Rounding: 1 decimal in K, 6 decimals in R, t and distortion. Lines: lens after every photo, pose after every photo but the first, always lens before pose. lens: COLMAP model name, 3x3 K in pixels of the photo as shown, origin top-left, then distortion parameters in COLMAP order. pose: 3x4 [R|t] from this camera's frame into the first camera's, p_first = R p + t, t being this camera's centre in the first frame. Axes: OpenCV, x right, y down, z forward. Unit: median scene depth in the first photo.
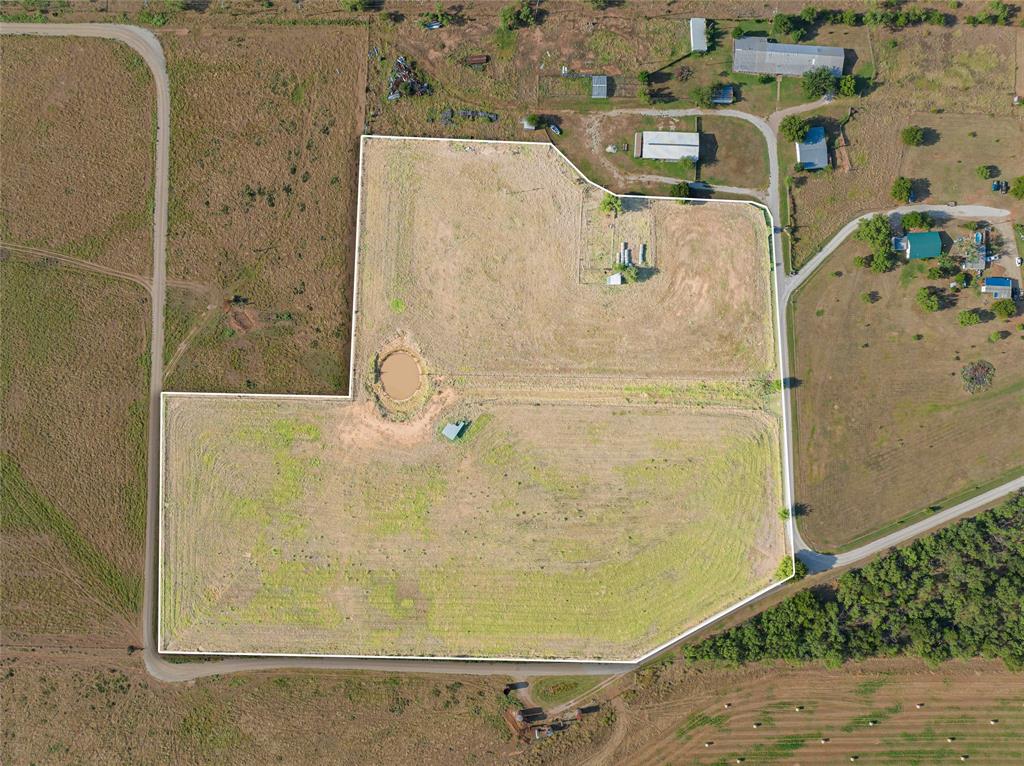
lens RADIAL K [[710.3, 0, 512.0], [0, 710.3, 383.0], [0, 0, 1]] dist [-0.018109, -0.030815]
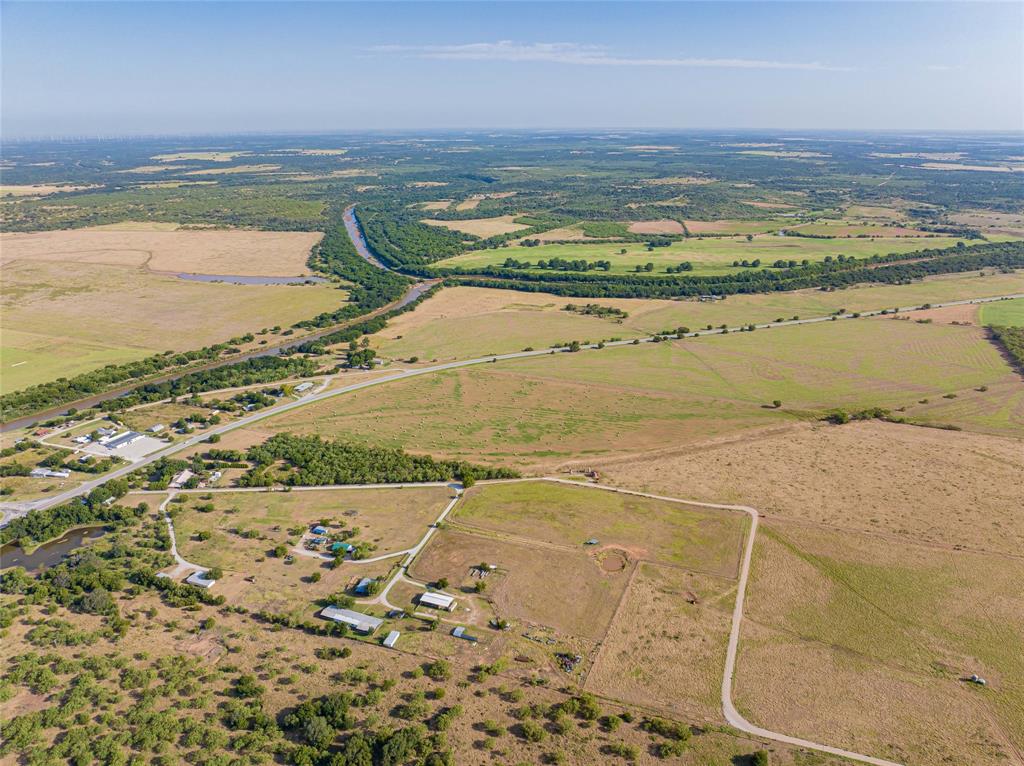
lens RADIAL K [[710.3, 0, 512.0], [0, 710.3, 383.0], [0, 0, 1]] dist [-0.018109, -0.030815]
pose [[-0.939772, -0.118101, 0.320751, -0.466447], [0.341769, -0.337924, 0.876927, -1.656257], [0.004824, 0.933734, 0.357934, -0.167397]]
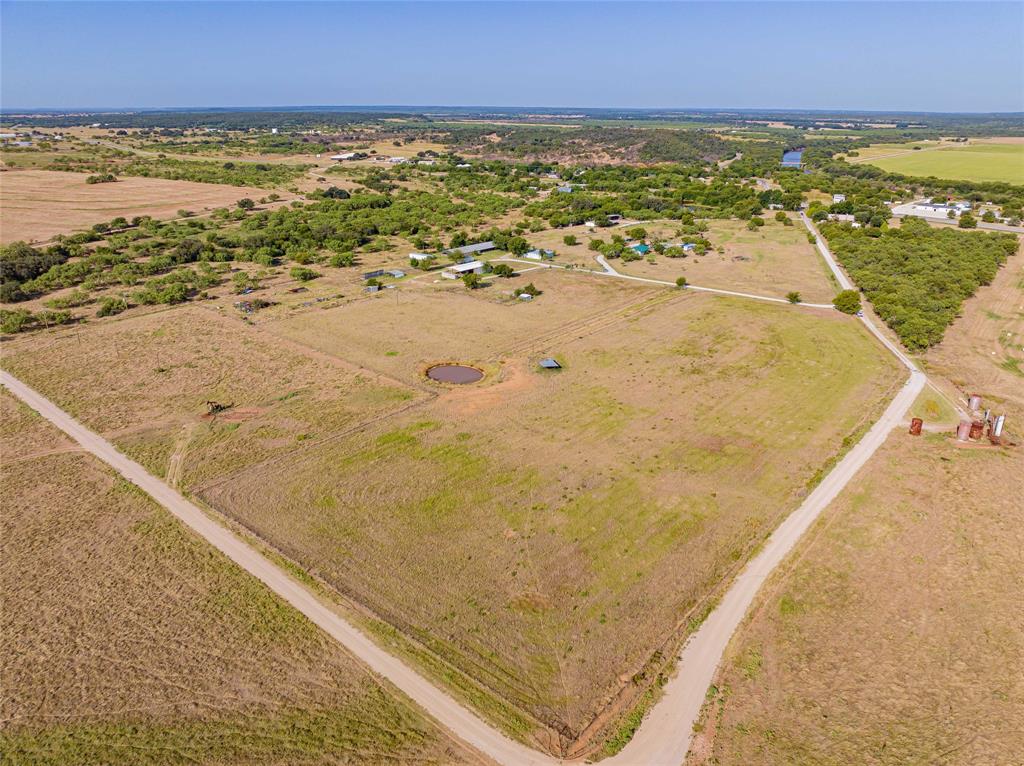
lens RADIAL K [[720.1, 0, 515.2], [0, 720.1, 381.7], [0, 0, 1]] dist [-0.033259, -0.000251]
pose [[0.621838, -0.288696, 0.727992, -0.711111], [0.783057, 0.215212, -0.583528, 0.519666], [0.011789, 0.932919, 0.359892, 0.718846]]
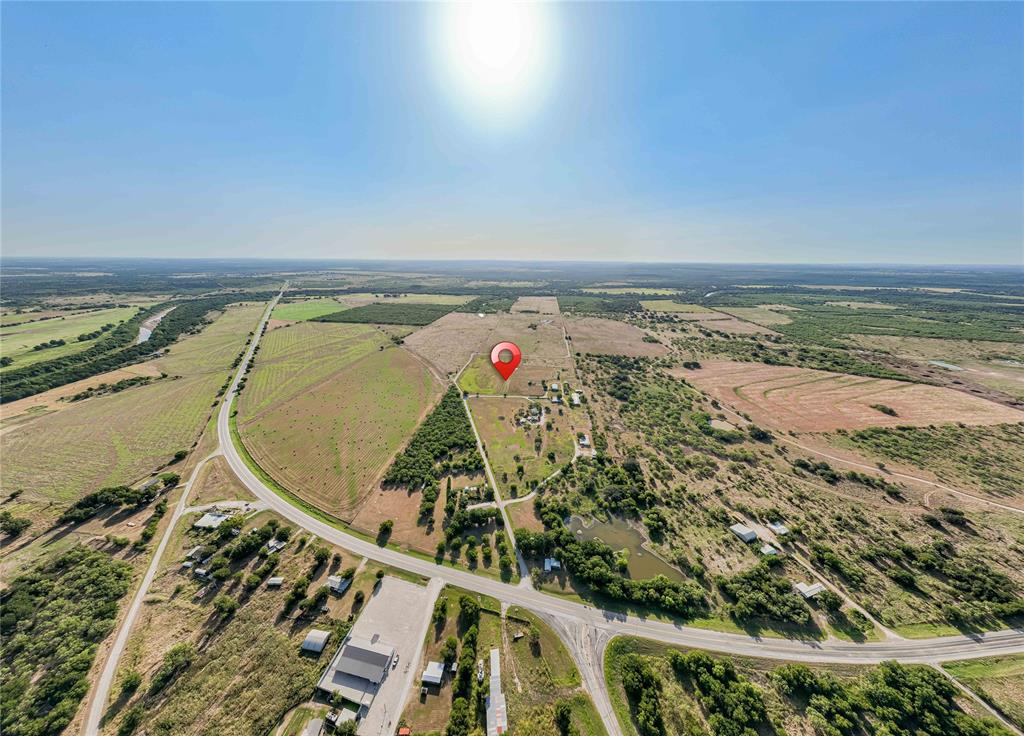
lens RADIAL K [[295.5, 0, 513.5], [0, 295.5, 369.9], [0, 0, 1]] dist [0.010313, -0.001729]
pose [[-0.088985, 0.338001, -0.936929, 2.186089], [-0.995805, -0.050335, 0.076418, -0.192705], [-0.021331, 0.939799, 0.341062, 0.166915]]
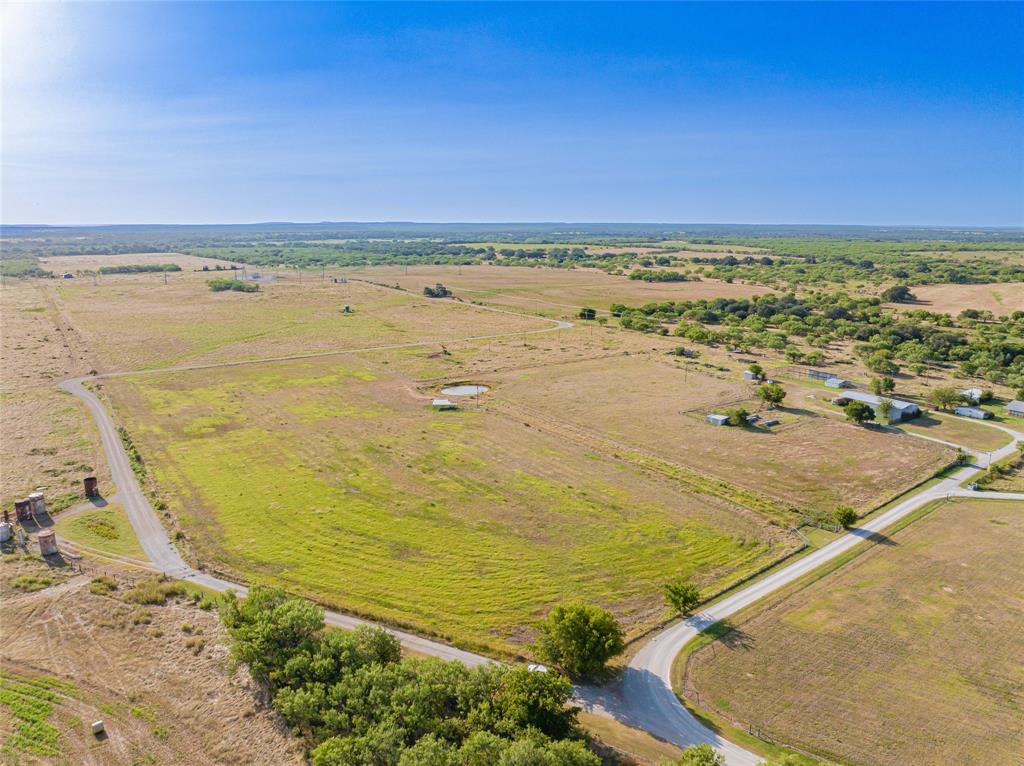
lens RADIAL K [[720.1, 0, 515.2], [0, 720.1, 381.7], [0, 0, 1]] dist [-0.033259, -0.000251]
pose [[0.582270, 0.169180, -0.795198, 0.630185], [-0.812966, 0.112779, -0.571286, 0.474006], [-0.006968, 0.979111, 0.203205, 0.800386]]
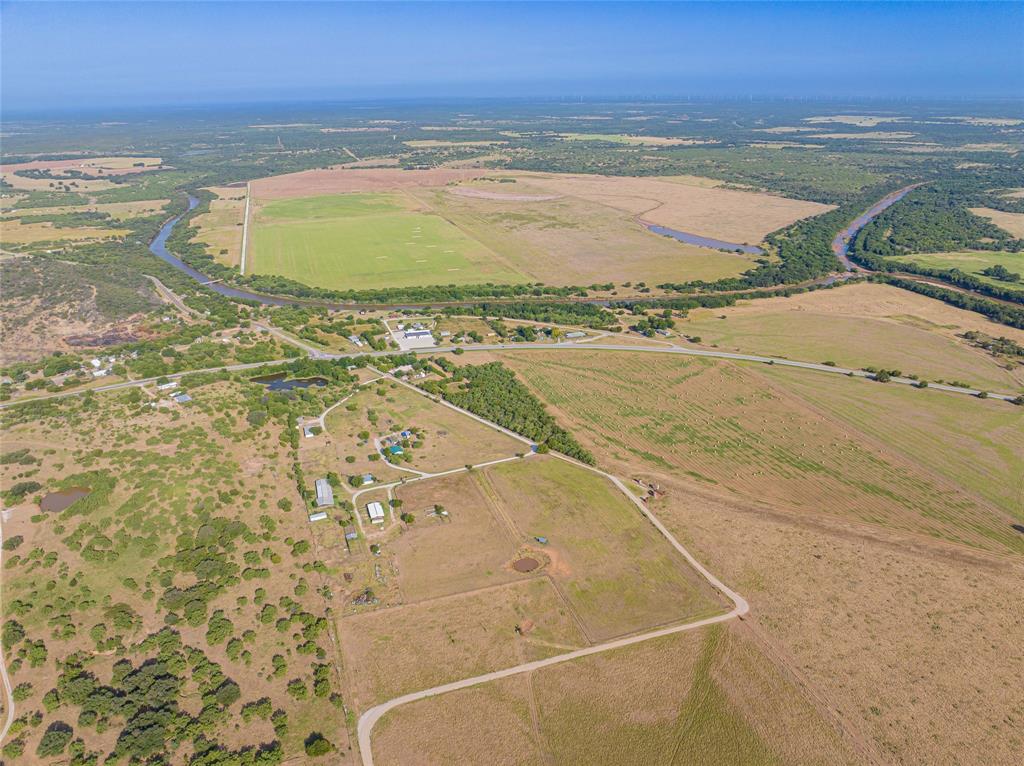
lens RADIAL K [[716.3, 0, 520.0], [0, 716.3, 380.7], [0, 0, 1]] dist [-0.045823, 0.028633]
pose [[-0.353461, -0.355162, 0.865405, -1.590123], [0.935238, -0.153834, 0.318849, -0.543108], [0.019886, 0.922060, 0.386535, -0.156545]]
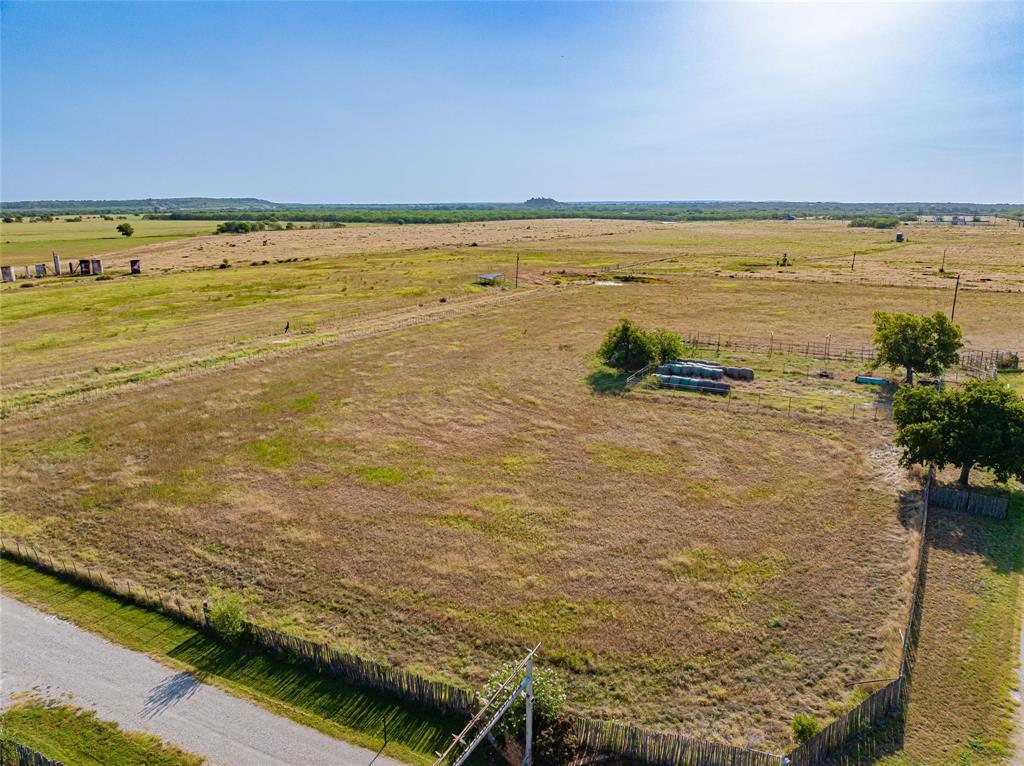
lens RADIAL K [[720.1, 0, 515.2], [0, 720.1, 381.7], [0, 0, 1]] dist [-0.033259, -0.000251]
pose [[-0.497351, 0.199247, -0.844359, 0.429356], [-0.867469, -0.127418, 0.480896, -0.250053], [-0.011769, 0.971630, 0.236212, 0.938415]]
